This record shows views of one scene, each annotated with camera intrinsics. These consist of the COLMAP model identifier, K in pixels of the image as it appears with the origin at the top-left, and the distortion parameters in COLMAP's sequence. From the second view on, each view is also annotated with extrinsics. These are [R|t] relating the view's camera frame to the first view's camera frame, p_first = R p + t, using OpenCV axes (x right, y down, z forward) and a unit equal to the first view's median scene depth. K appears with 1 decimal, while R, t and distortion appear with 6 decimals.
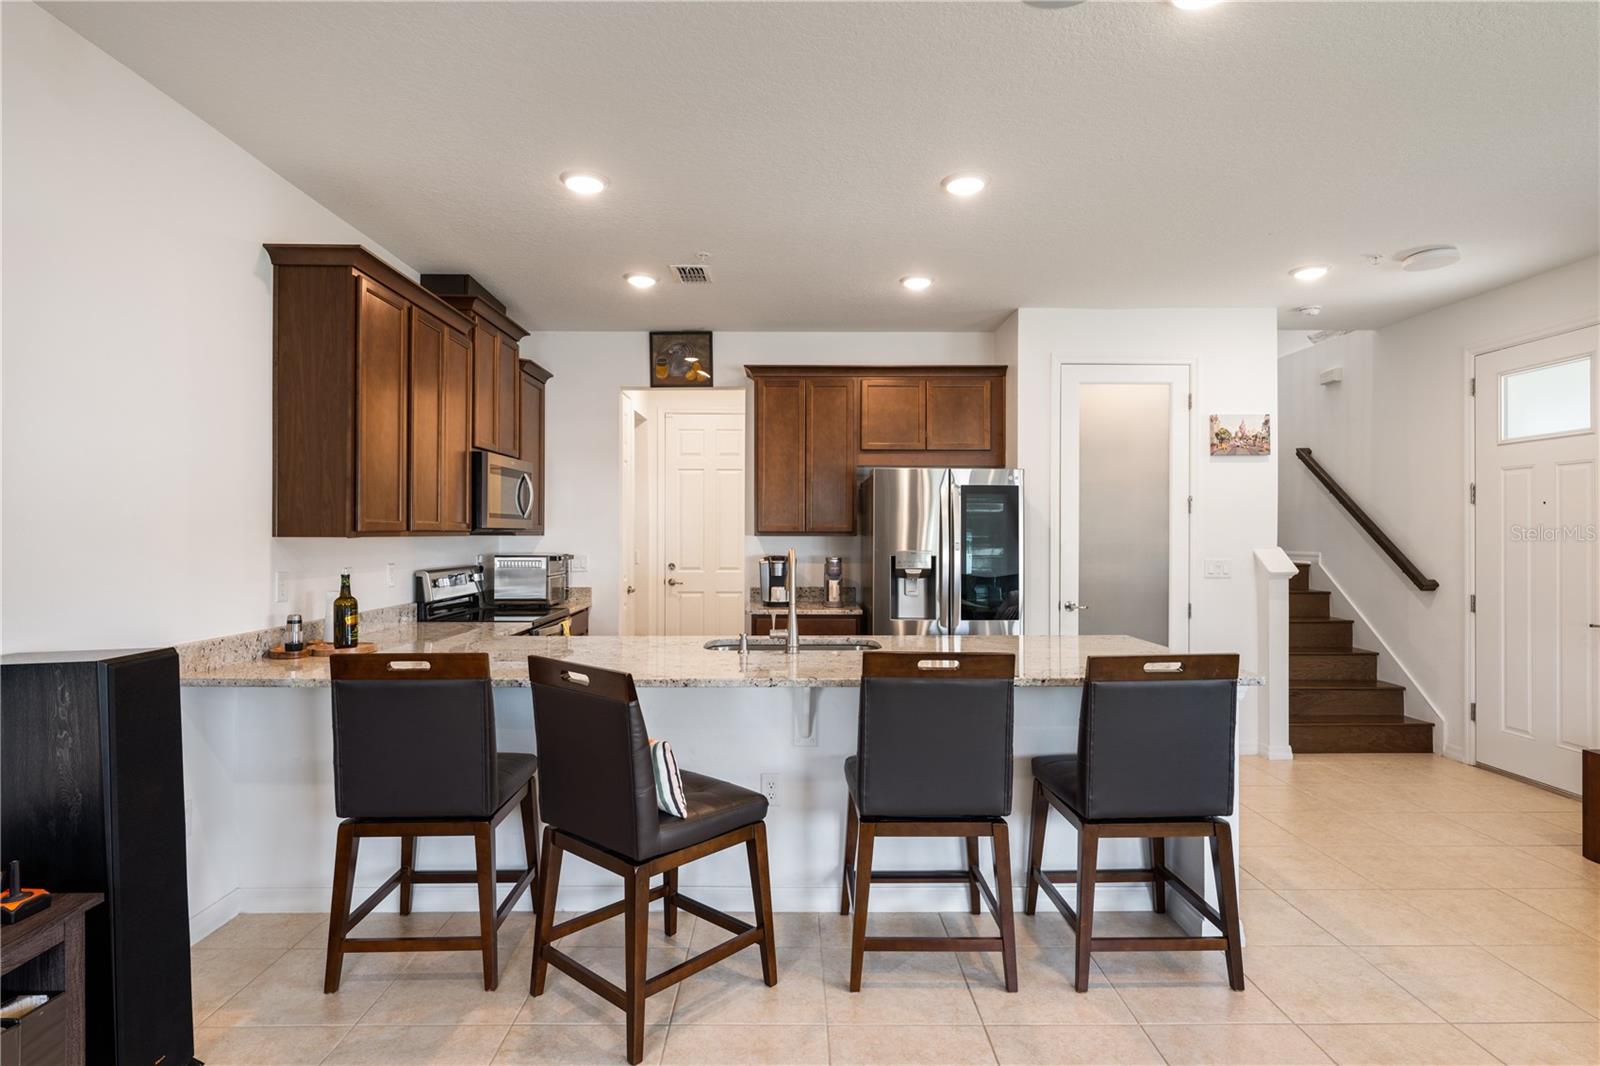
lens RADIAL K [[850.9, 0, 782.8], [0, 850.9, 532.4], [0, 0, 1]] dist [-0.005696, 0.000884]
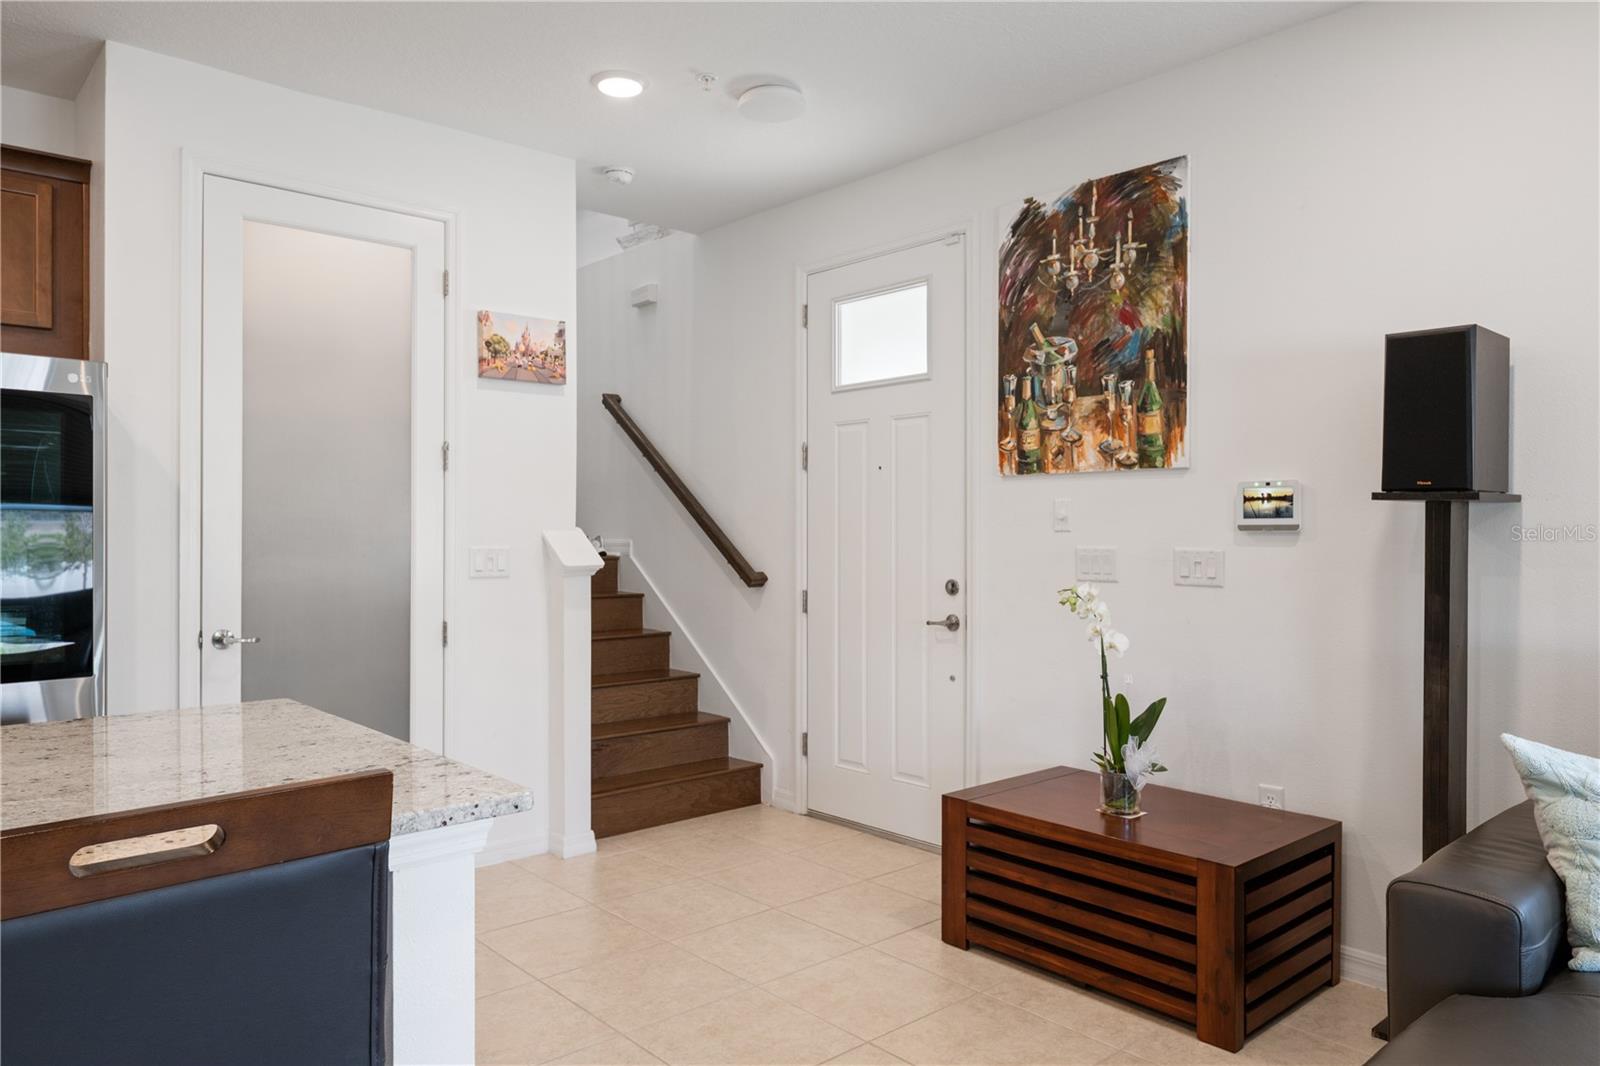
lens RADIAL K [[1075.9, 0, 795.4], [0, 1075.9, 535.4], [0, 0, 1]] dist [0.009637, 0.000284]
pose [[0.753335, -0.002072, 0.657633, 0.166921], [-0.000928, 0.999991, 0.004214, 0.019722], [-0.657636, -0.003785, 0.753326, 0.268361]]
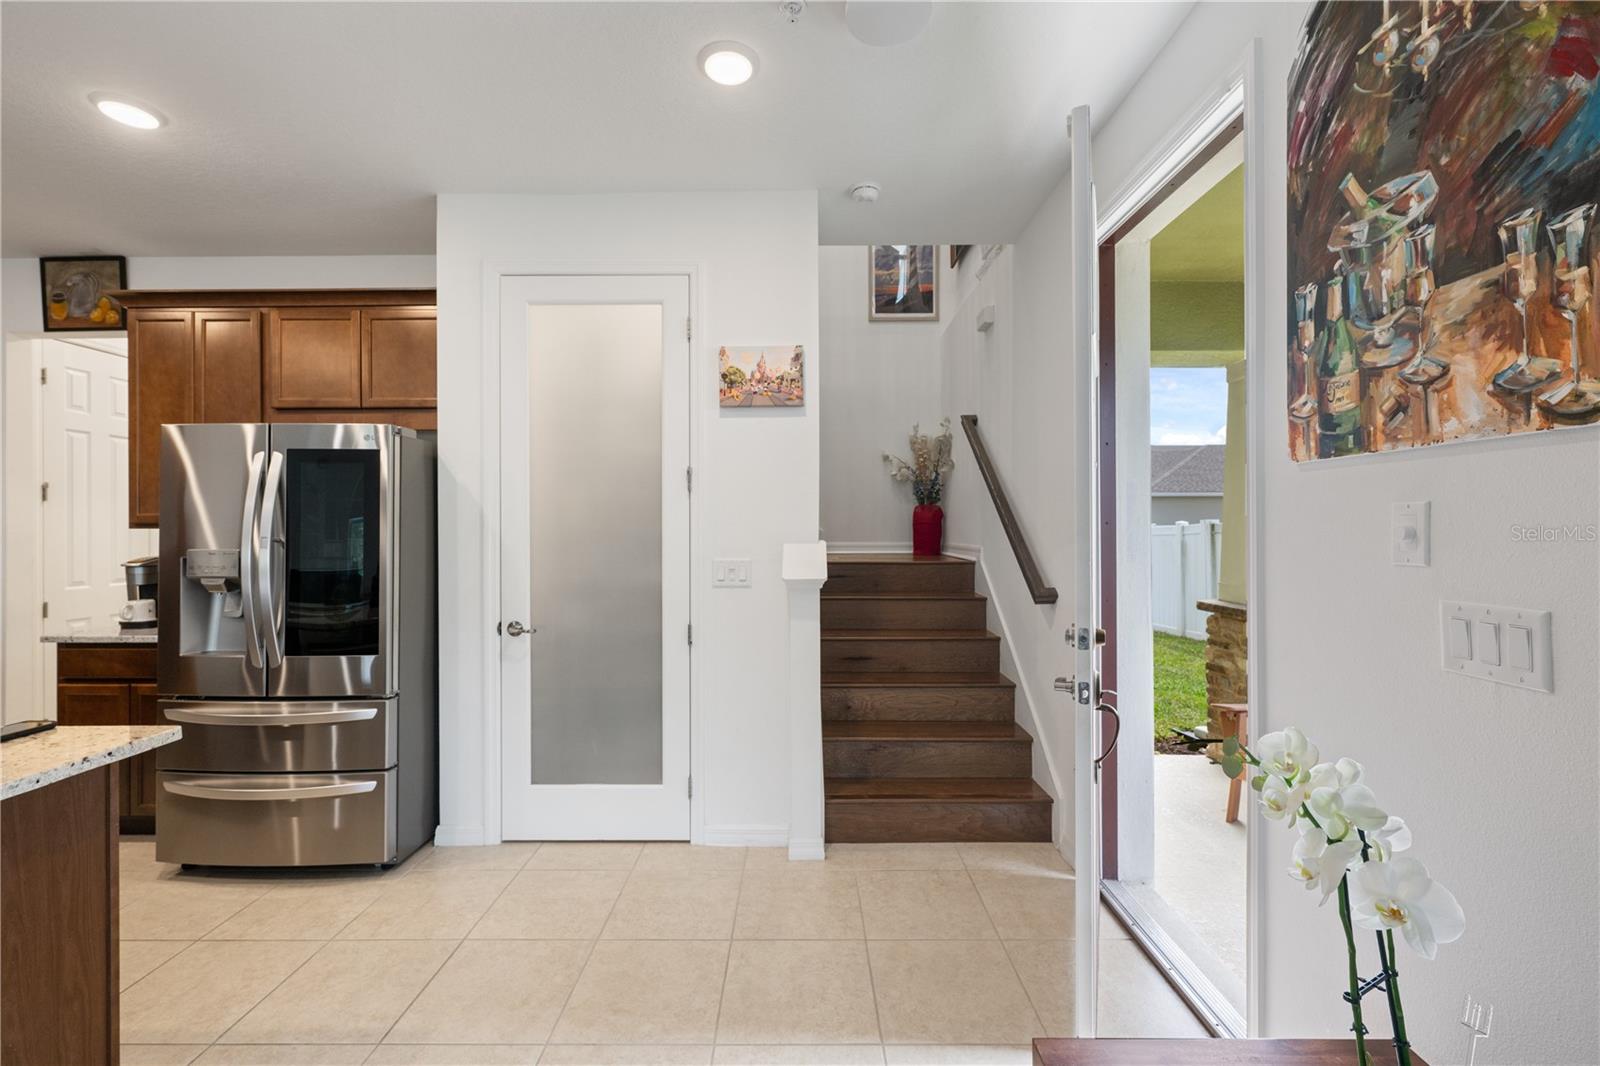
lens RADIAL K [[661.5, 0, 802.1], [0, 661.5, 529.4], [0, 0, 1]] dist [0.000825, -0.000220]
pose [[0.999904, -0.005290, -0.012806, 0.579572], [0.005342, 0.999978, 0.004003, 0.005729], [0.012784, -0.004071, 0.999910, 0.471466]]
